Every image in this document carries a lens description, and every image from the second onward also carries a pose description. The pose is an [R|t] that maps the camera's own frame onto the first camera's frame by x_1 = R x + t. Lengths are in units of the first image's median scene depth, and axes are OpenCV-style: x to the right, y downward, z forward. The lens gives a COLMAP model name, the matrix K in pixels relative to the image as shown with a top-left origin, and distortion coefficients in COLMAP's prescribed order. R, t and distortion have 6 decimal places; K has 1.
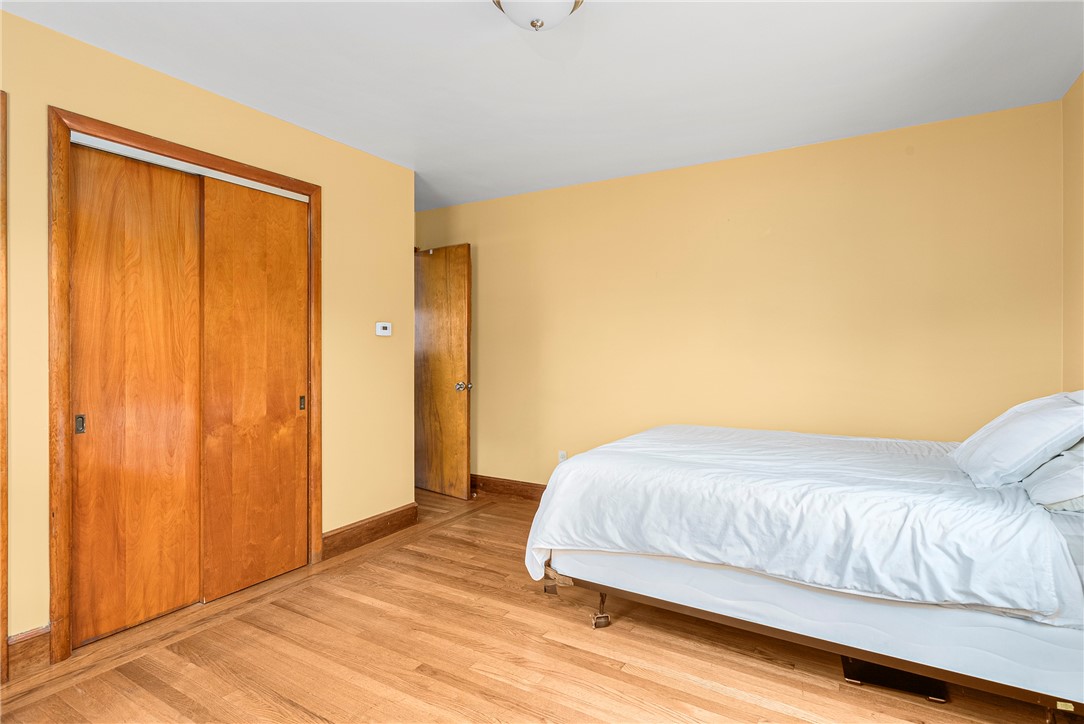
lens RADIAL K [[527.9, 0, 542.0], [0, 527.9, 362.0], [0, 0, 1]] dist [0.002154, 0.000164]
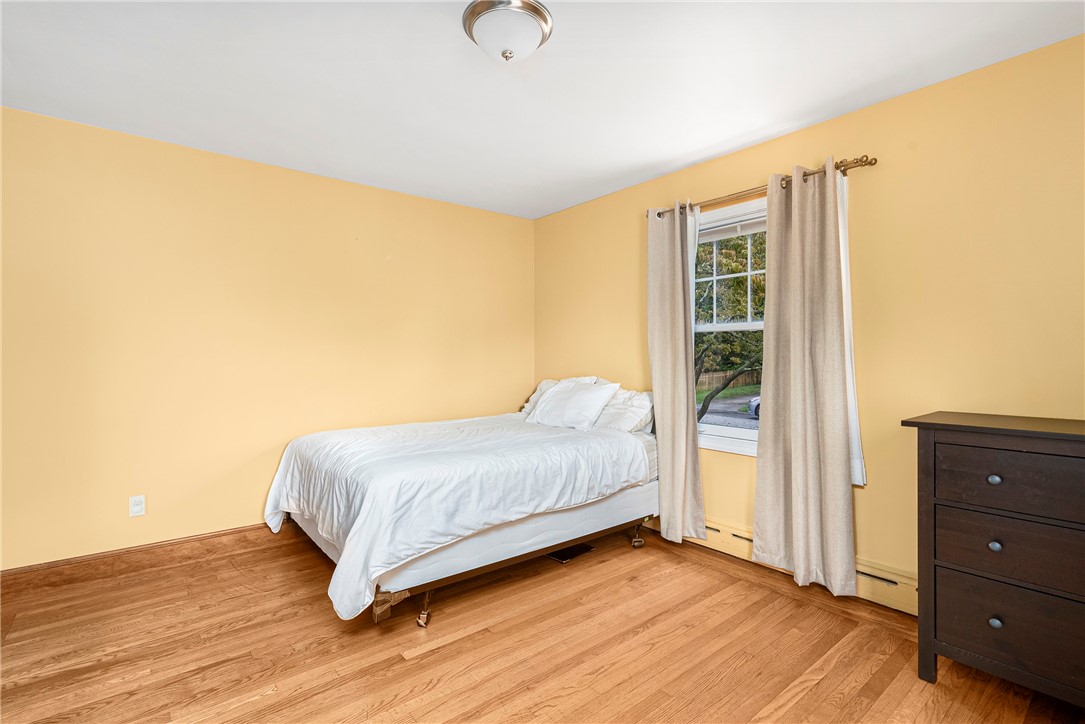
lens RADIAL K [[494.6, 0, 542.5], [0, 494.6, 362.0], [0, 0, 1]] dist [-0.001429, 0.000076]
pose [[0.341520, 0.000874, 0.939874, -0.750147], [0.006847, 0.999971, -0.003417, -0.005637], [-0.939850, 0.007603, 0.341504, 0.473755]]
